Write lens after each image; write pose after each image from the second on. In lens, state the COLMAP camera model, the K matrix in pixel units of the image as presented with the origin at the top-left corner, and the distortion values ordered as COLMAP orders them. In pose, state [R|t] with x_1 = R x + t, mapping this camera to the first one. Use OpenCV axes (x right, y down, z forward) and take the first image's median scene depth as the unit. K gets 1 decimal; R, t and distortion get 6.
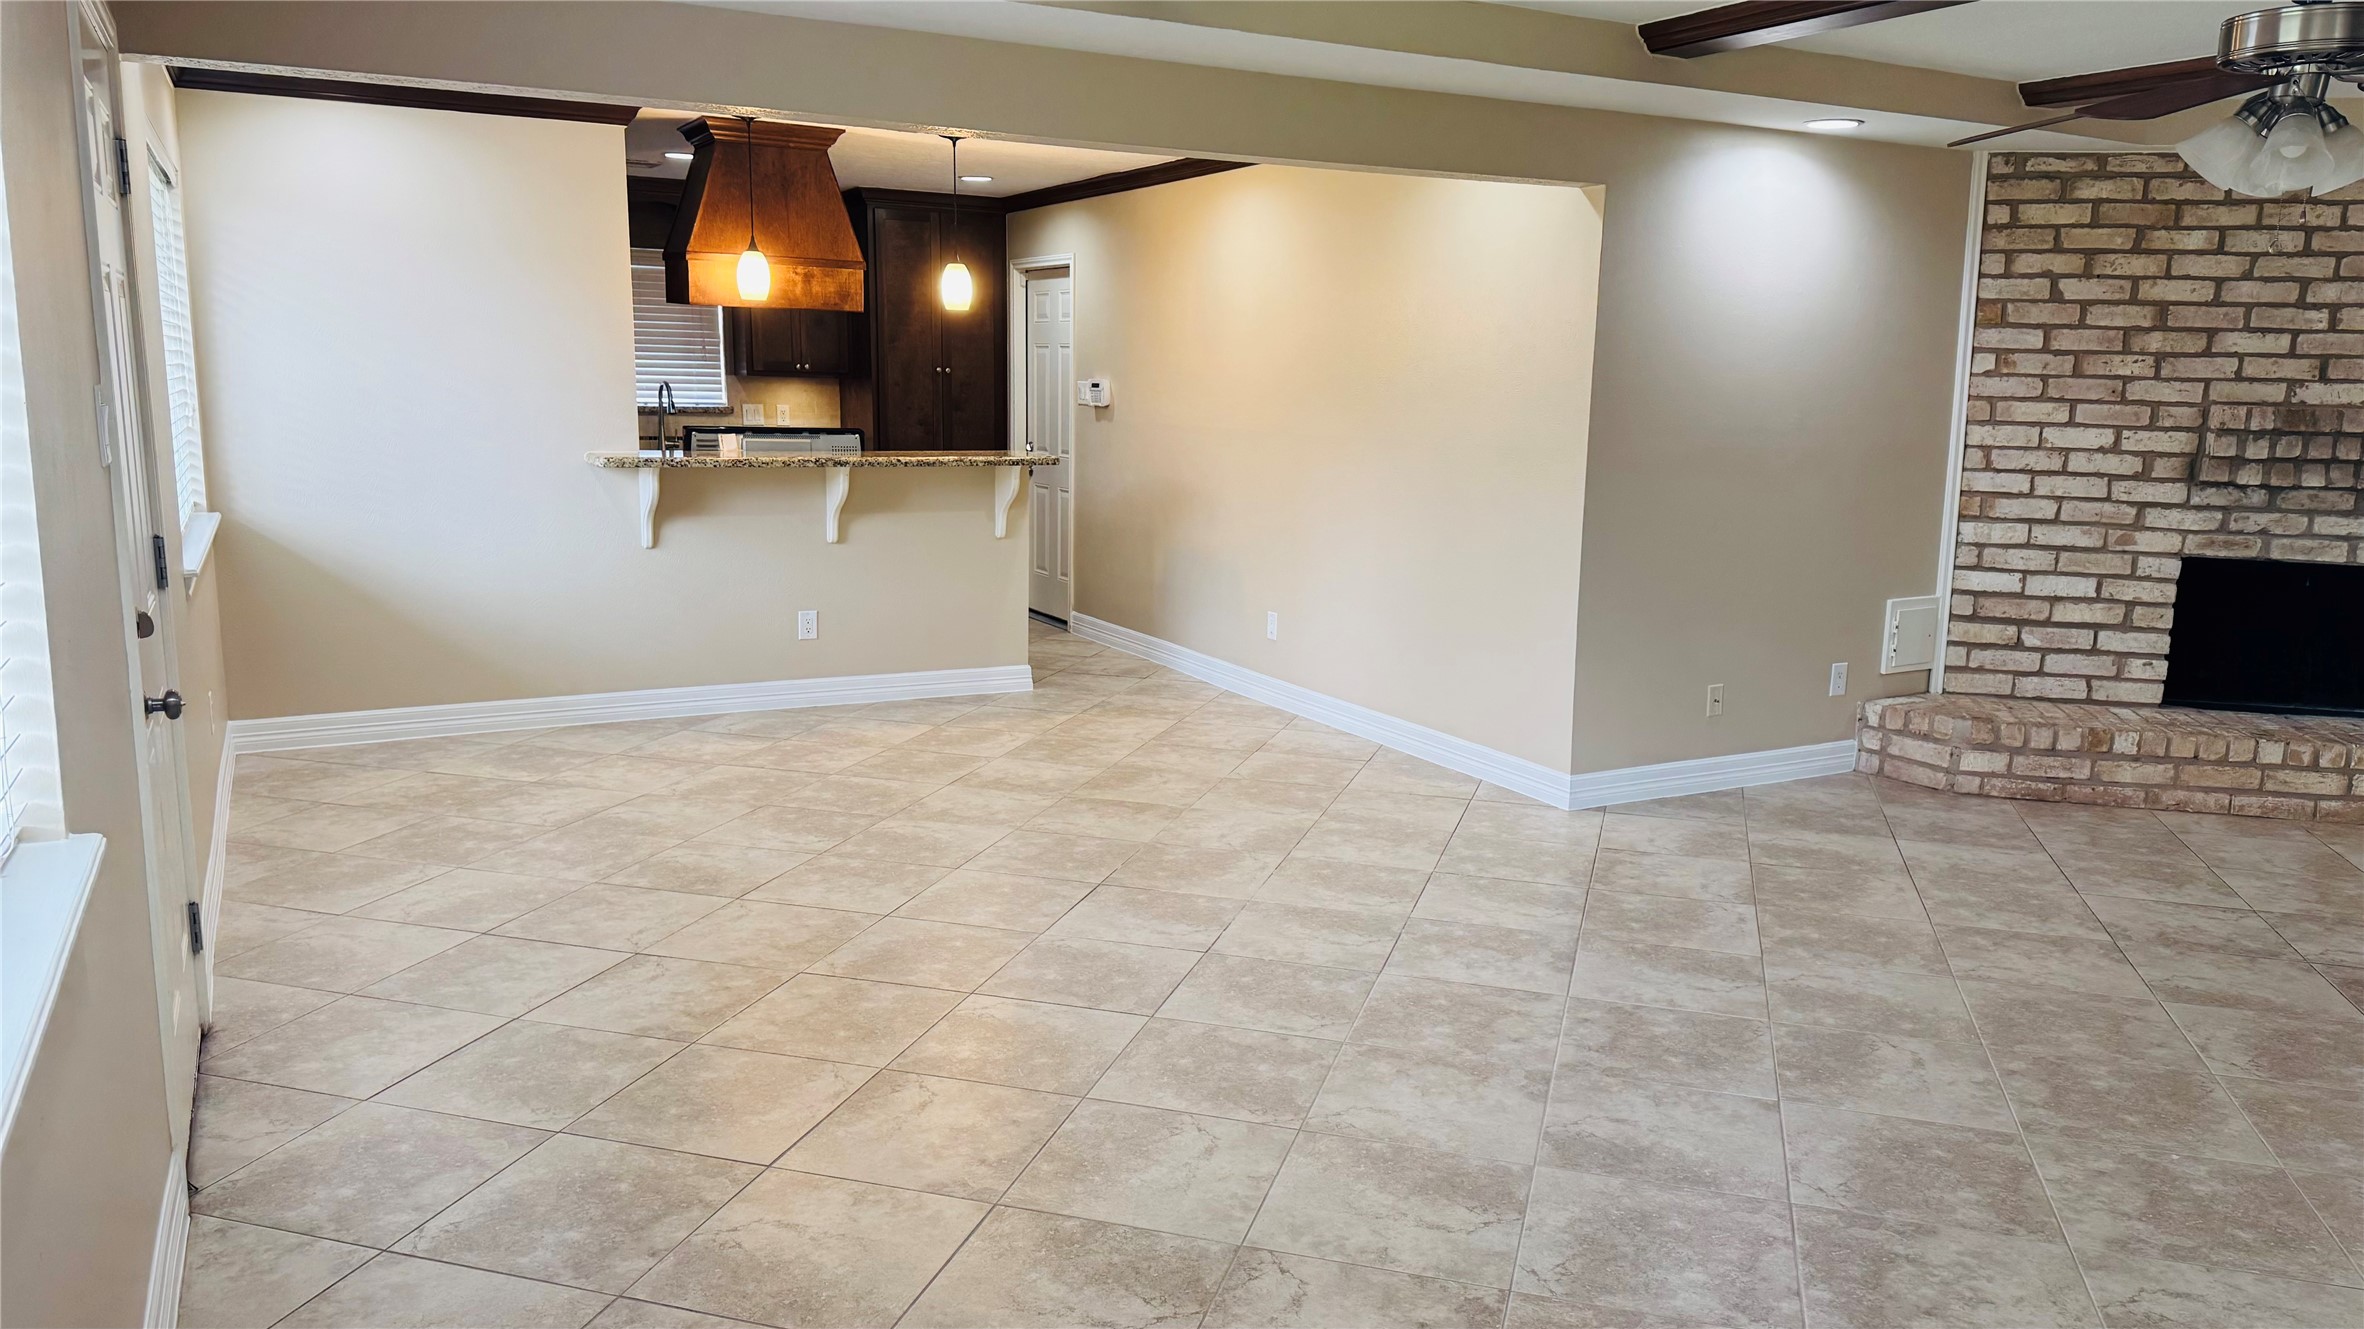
lens RADIAL K [[1638.8, 0, 1187.3], [0, 1638.8, 674.5], [0, 0, 1]] dist [0.065557, -0.081160]
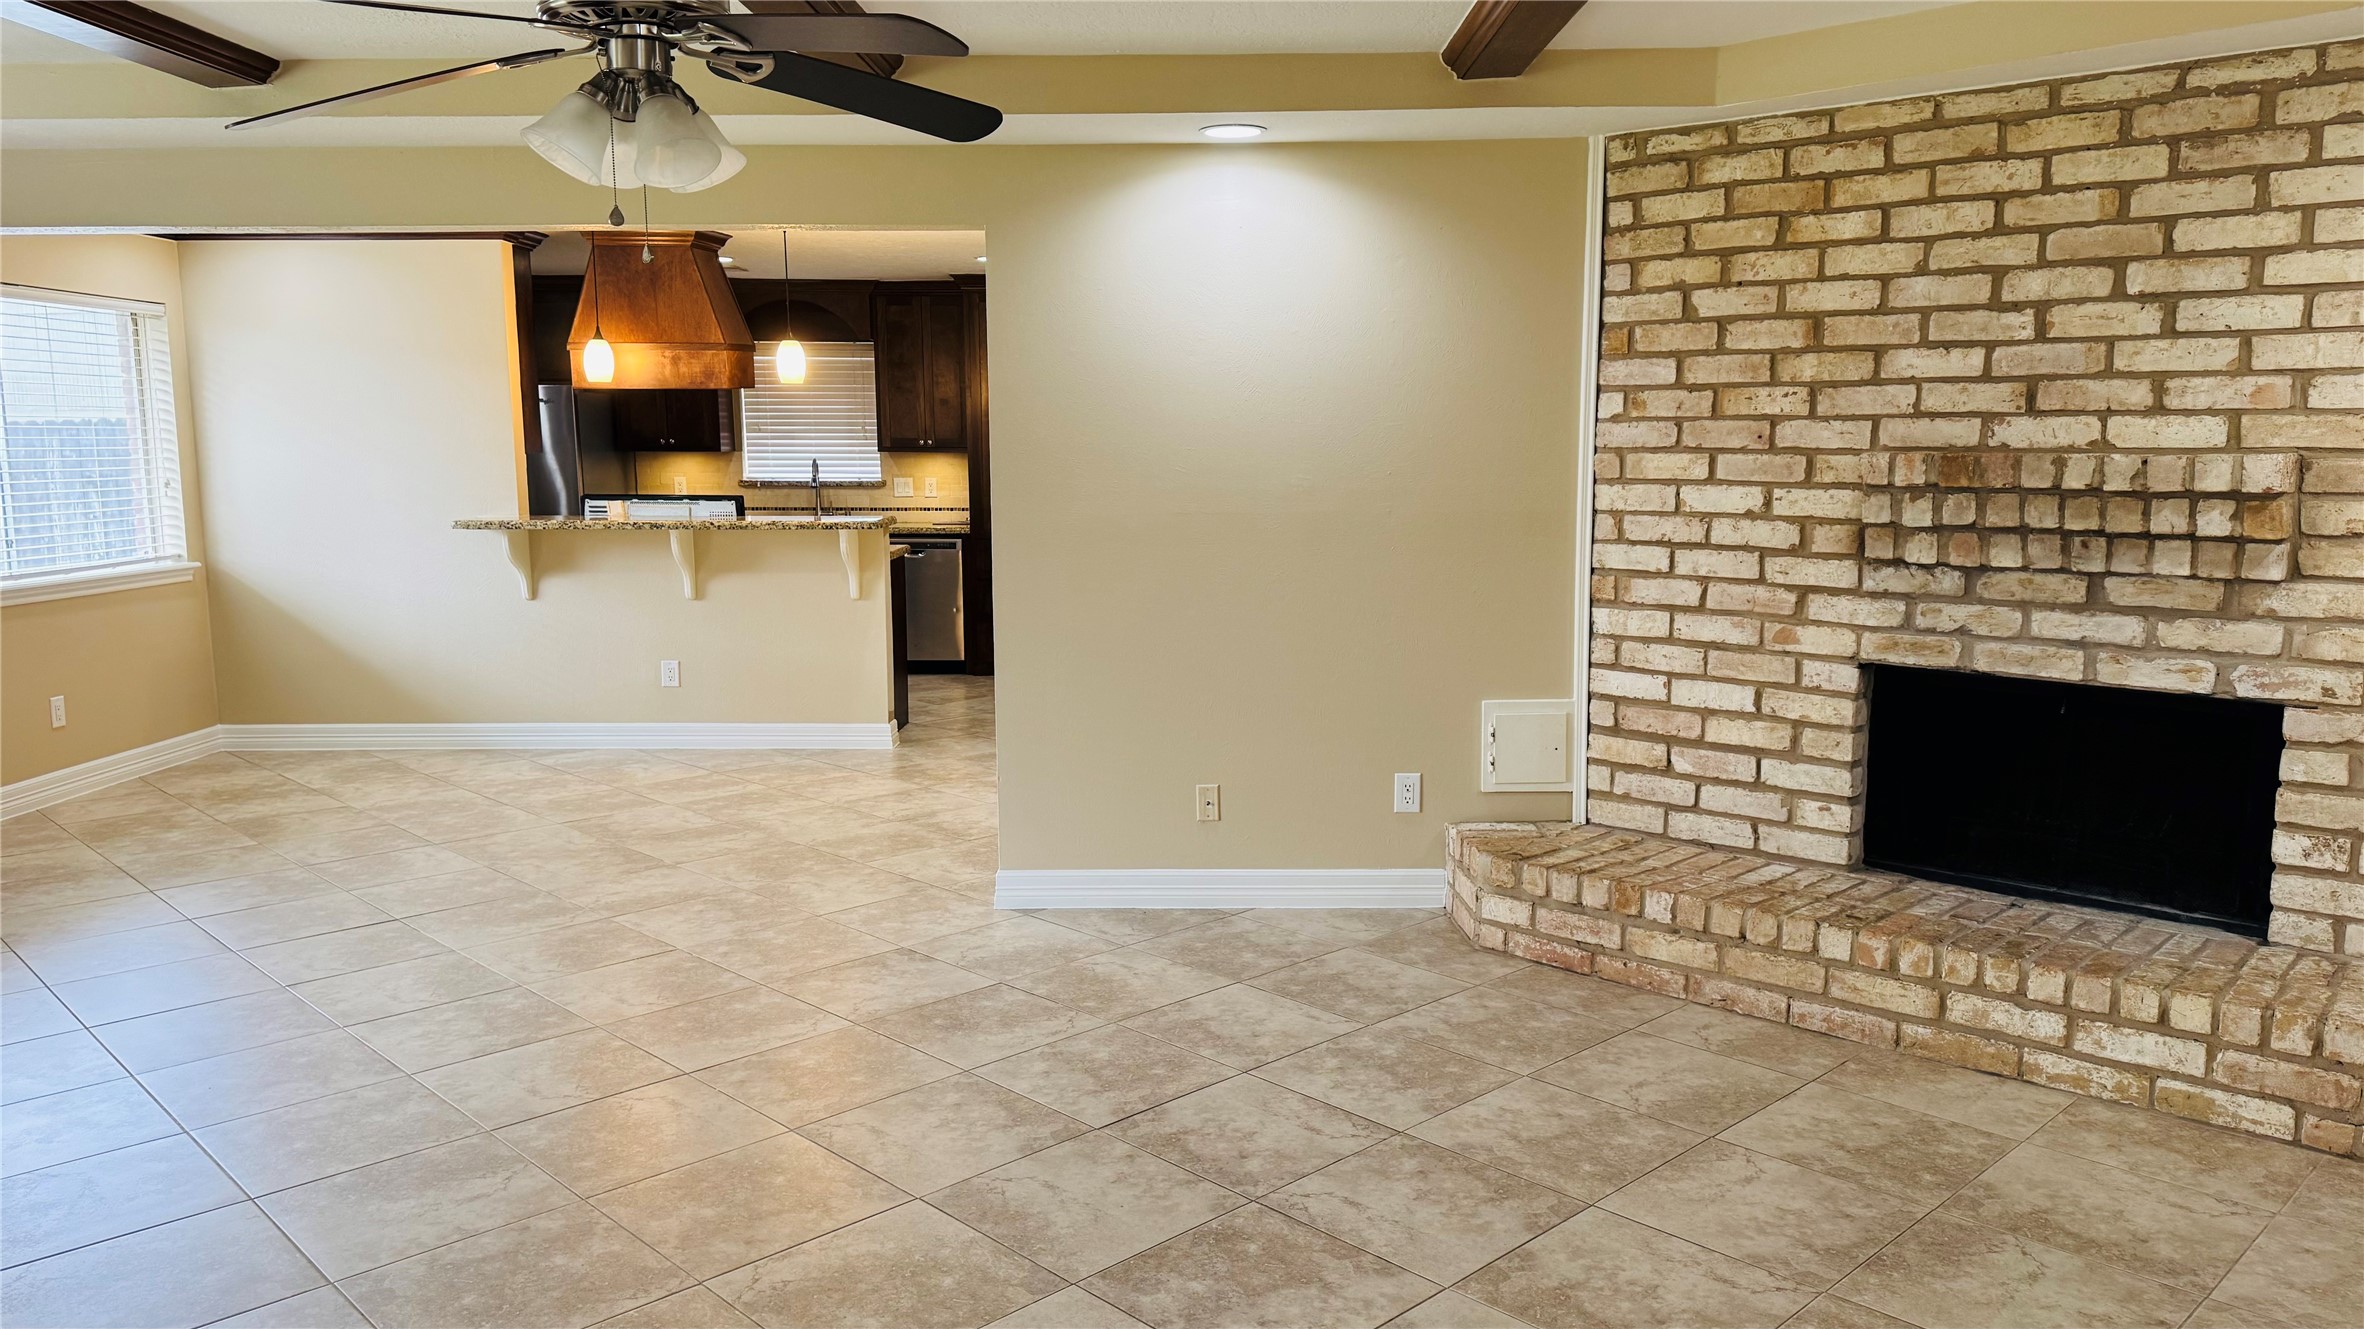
lens RADIAL K [[1638.8, 0, 1135.0], [0, 1638.8, 664.6], [0, 0, 1]] dist [0.065557, -0.081160]
pose [[0.874647, 0.044209, -0.482739, 0.722453], [-0.069349, 0.997001, -0.034344, -0.025341], [0.479773, 0.063516, 0.875090, 0.240019]]
